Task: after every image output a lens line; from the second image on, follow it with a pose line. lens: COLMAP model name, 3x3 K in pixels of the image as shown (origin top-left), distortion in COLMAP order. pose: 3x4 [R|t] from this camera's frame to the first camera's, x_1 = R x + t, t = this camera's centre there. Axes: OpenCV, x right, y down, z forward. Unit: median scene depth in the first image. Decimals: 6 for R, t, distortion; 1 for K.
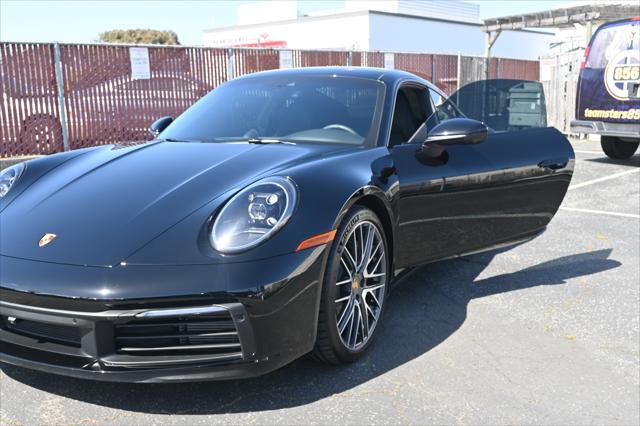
lens RADIAL K [[663.1, 0, 321.3], [0, 663.1, 197.8], [0, 0, 1]] dist [-0.013399, 0.000000]
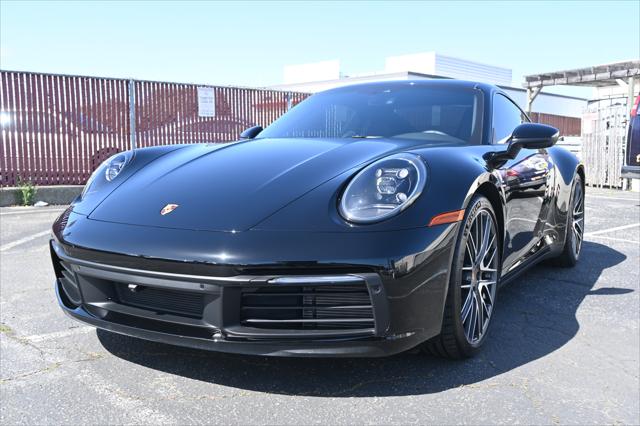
lens RADIAL K [[628.1, 0, 322.1], [0, 628.1, 203.5], [0, 0, 1]] dist [-0.011713, 0.000000]
pose [[0.998170, 0.029377, -0.052851, -0.031837], [-0.033146, 0.996860, -0.071911, 0.025863], [0.050573, 0.073531, 0.996010, 0.020129]]
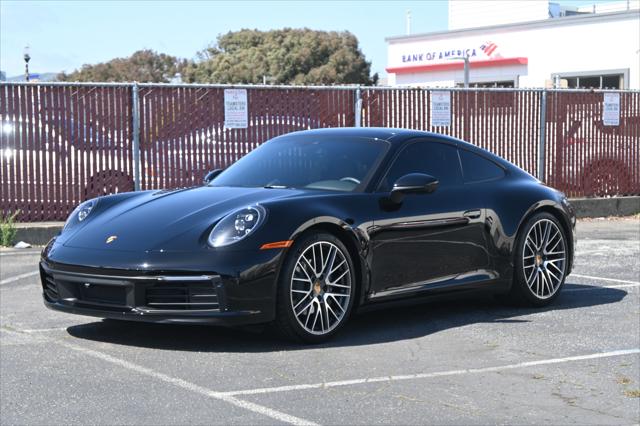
lens RADIAL K [[1261.3, 0, 323.4], [0, 1261.3, 209.4], [0, 0, 1]] dist [0.026482, 0.000000]
pose [[0.973028, 0.027613, -0.229027, 0.172978], [-0.052226, 0.993401, -0.102110, 0.061901], [0.224696, 0.111317, 0.968050, -0.408510]]
